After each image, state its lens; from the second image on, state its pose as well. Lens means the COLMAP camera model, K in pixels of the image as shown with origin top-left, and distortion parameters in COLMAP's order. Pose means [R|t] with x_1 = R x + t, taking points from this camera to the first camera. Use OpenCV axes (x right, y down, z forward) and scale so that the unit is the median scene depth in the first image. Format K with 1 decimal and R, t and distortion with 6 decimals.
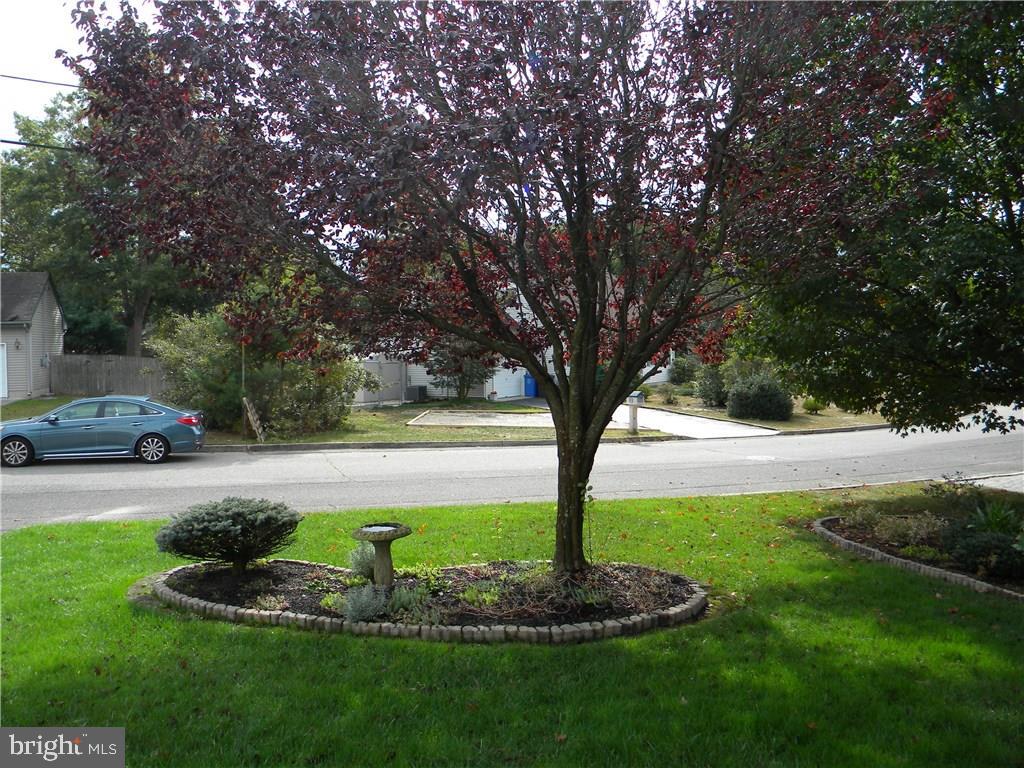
lens RADIAL K [[864.2, 0, 514.3], [0, 864.2, 380.2], [0, 0, 1]] dist [-0.180104, 0.143383]
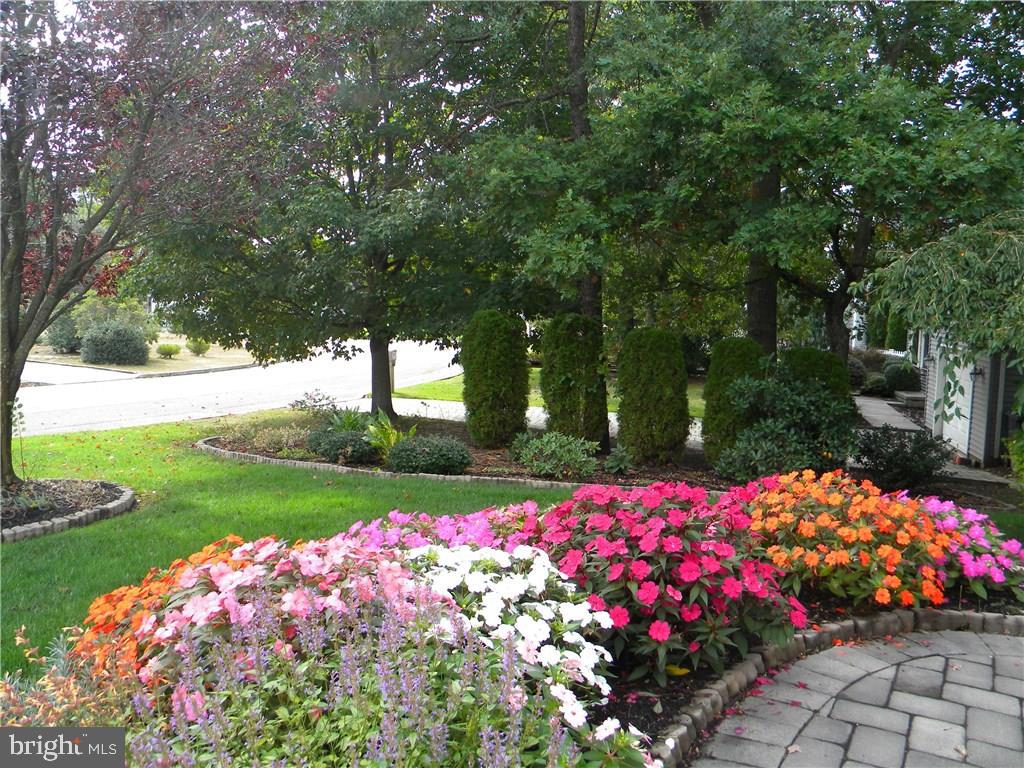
lens RADIAL K [[864.2, 0, 513.1], [0, 864.2, 385.4], [0, 0, 1]] dist [-0.180104, 0.143383]
pose [[0.730516, -0.041902, 0.681609, -0.117511], [-0.000119, 0.998108, 0.061486, 0.025418], [-0.682896, -0.044997, 0.729129, -0.127592]]
